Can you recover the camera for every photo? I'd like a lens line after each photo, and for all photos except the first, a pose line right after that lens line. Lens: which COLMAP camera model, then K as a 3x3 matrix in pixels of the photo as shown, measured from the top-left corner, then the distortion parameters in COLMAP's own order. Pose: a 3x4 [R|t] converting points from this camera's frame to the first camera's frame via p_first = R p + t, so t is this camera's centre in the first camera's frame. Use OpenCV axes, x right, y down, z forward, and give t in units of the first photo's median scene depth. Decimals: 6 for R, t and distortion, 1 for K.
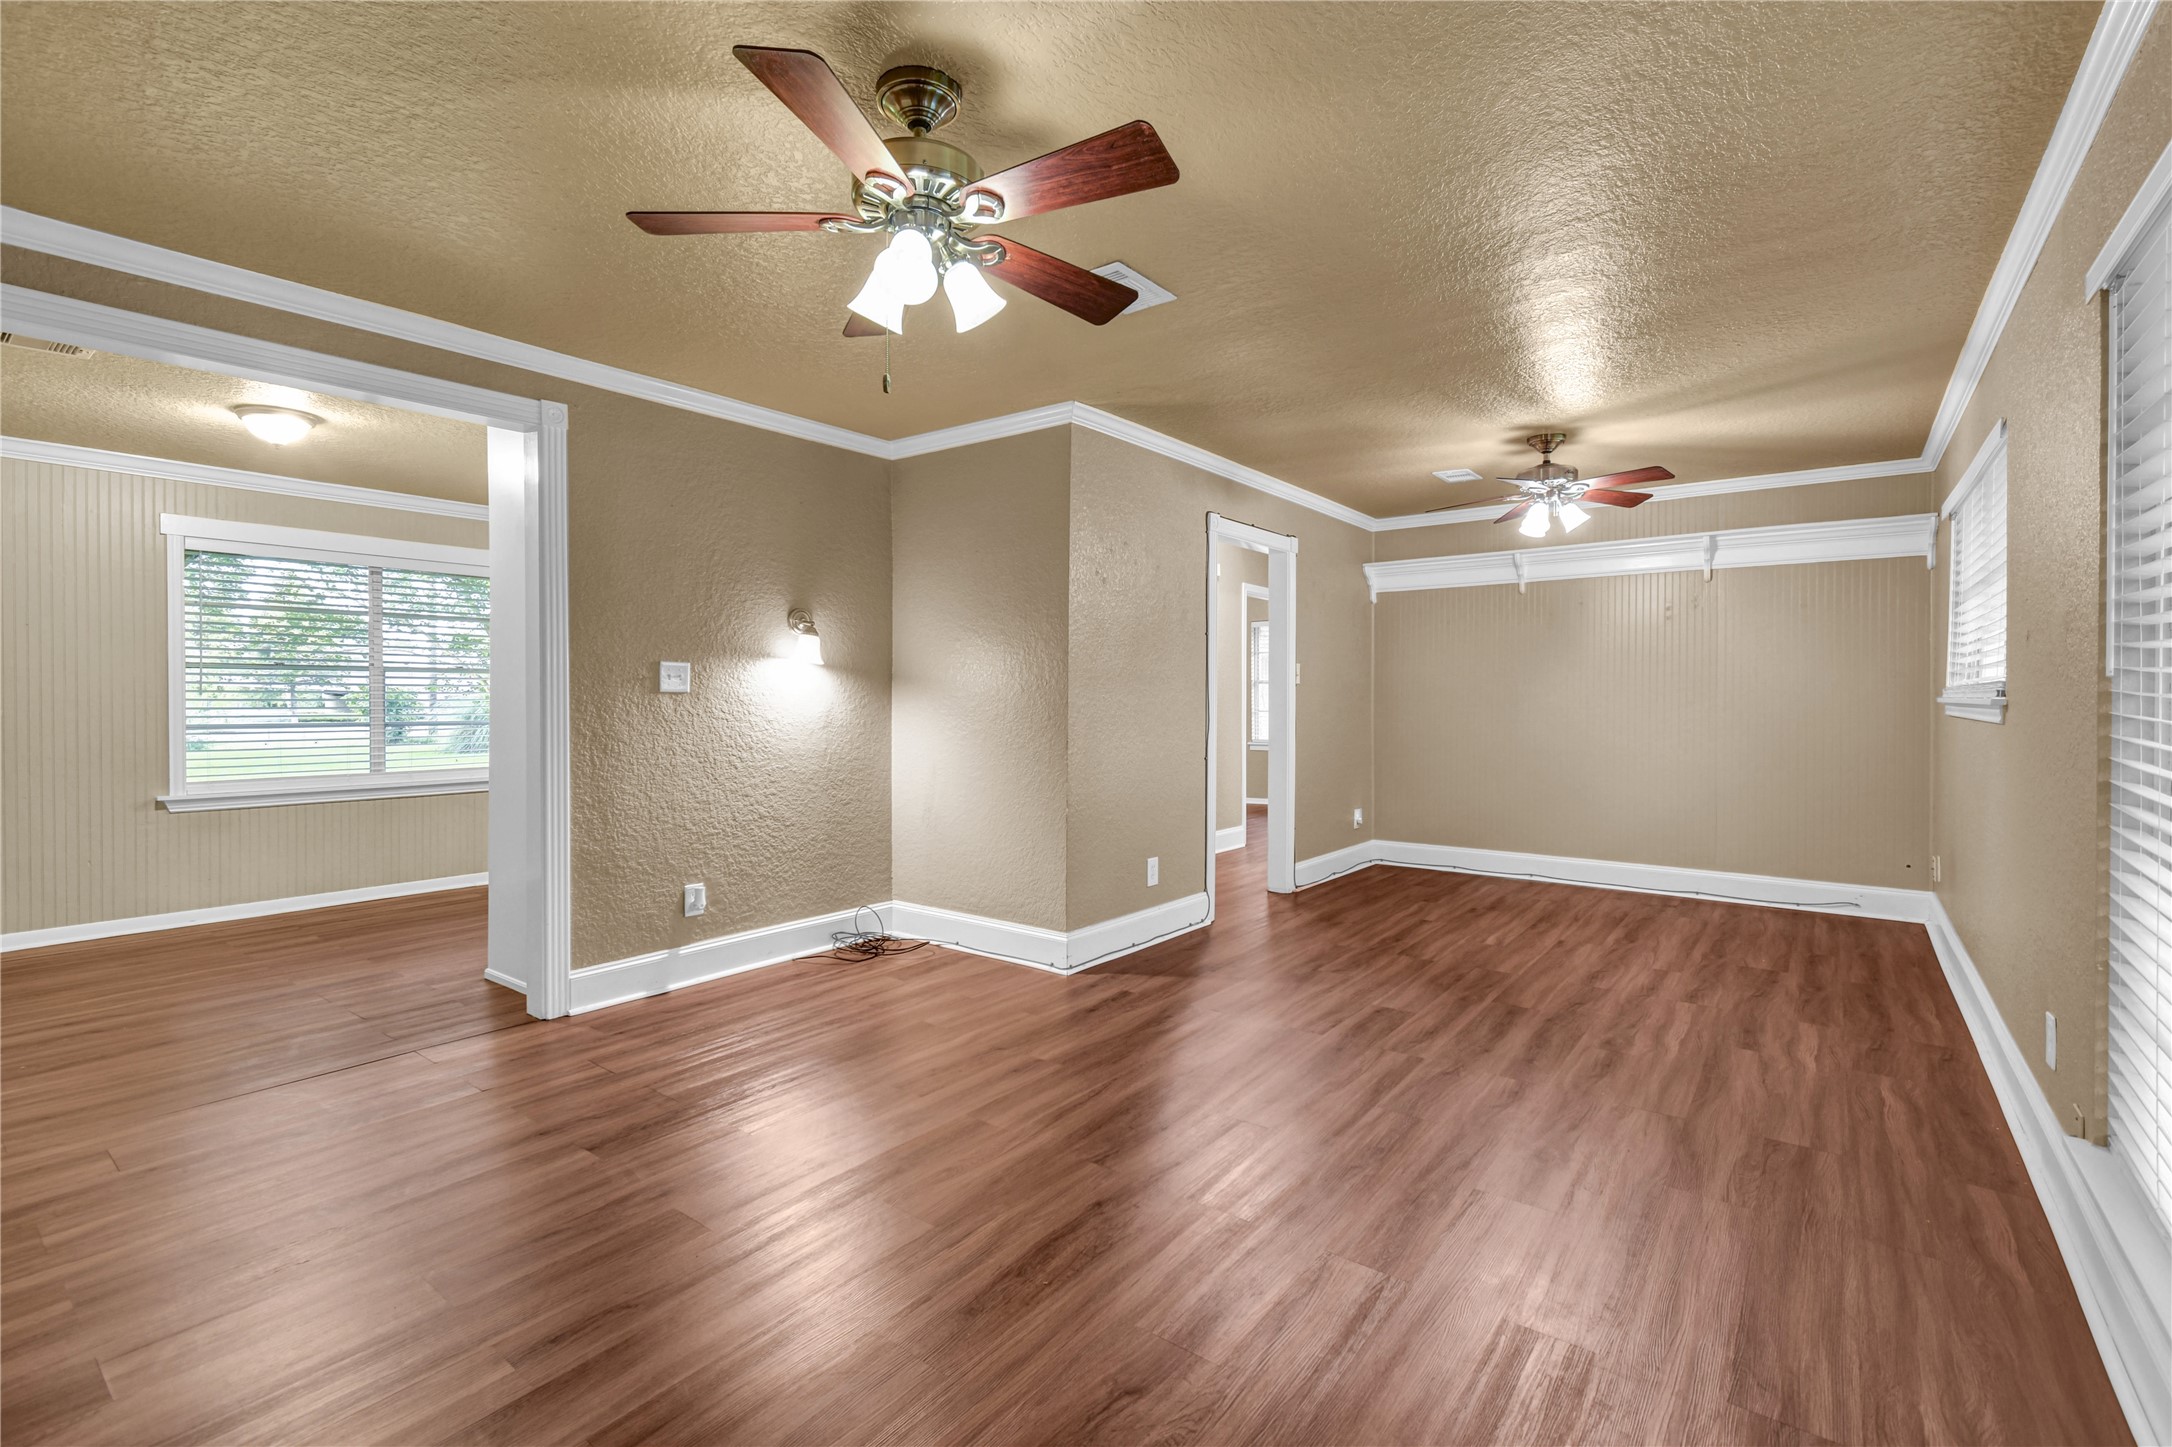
lens RADIAL K [[961.6, 0, 1088.4], [0, 961.6, 703.9], [0, 0, 1]] dist [-0.004310, -0.001587]
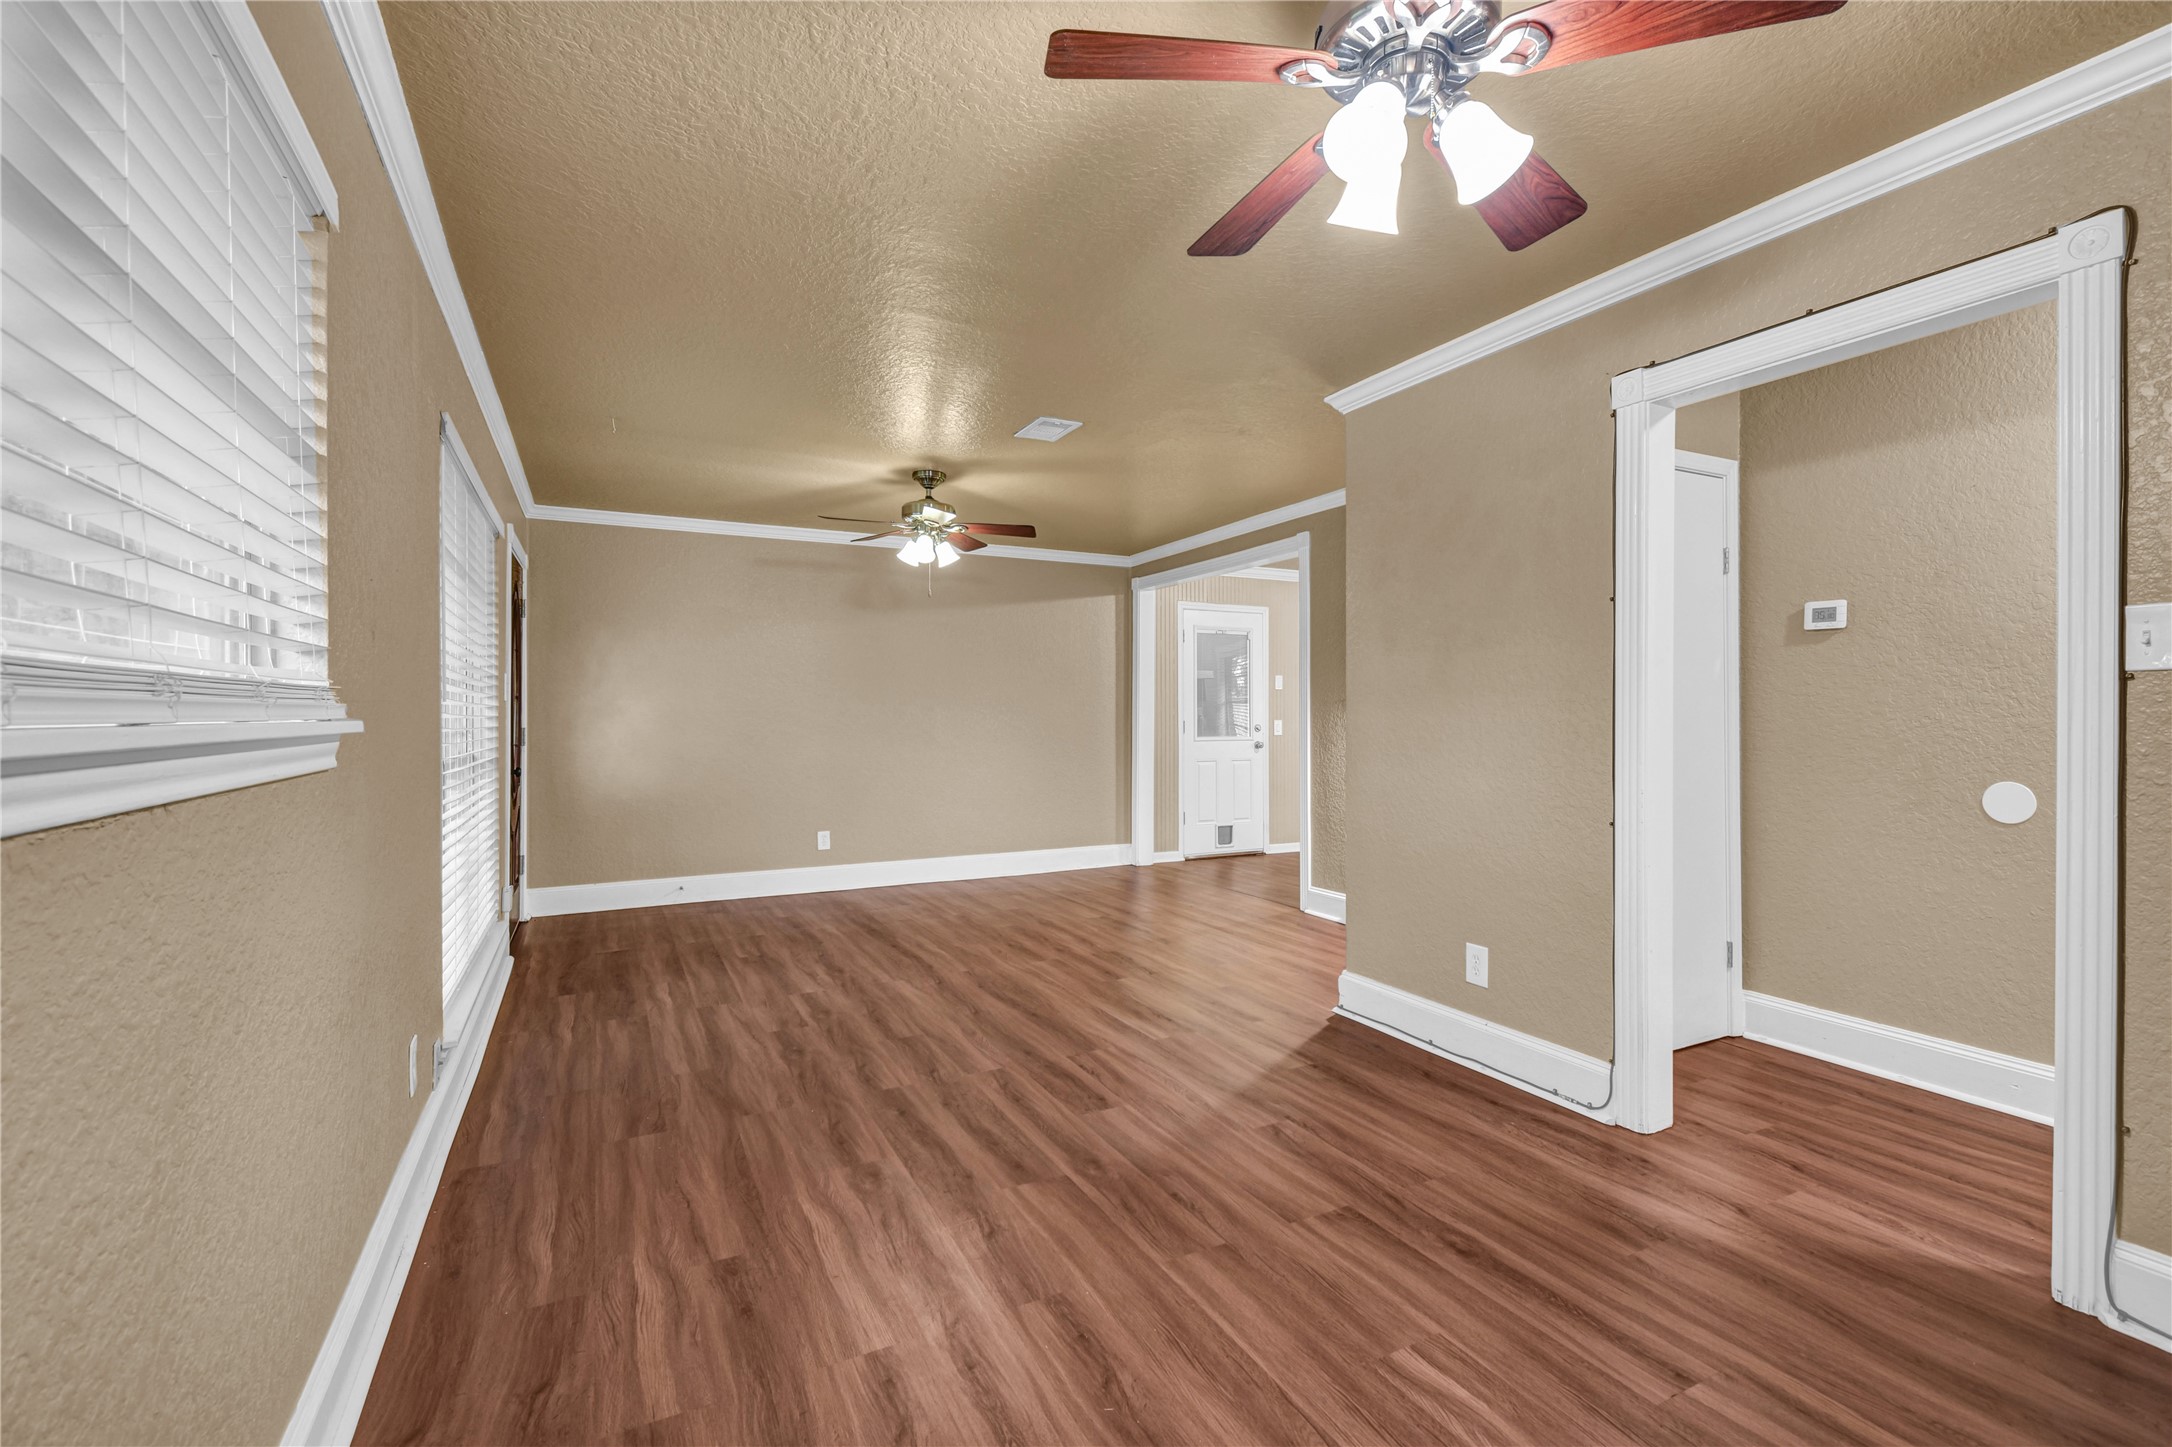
lens RADIAL K [[961.6, 0, 1086.6], [0, 961.6, 721.3], [0, 0, 1]] dist [-0.004310, -0.001587]
pose [[-0.430464, 0.007950, -0.902573, 0.933302], [-0.004910, 0.999926, 0.011149, -0.009841], [0.902595, 0.009230, -0.430393, 1.196353]]
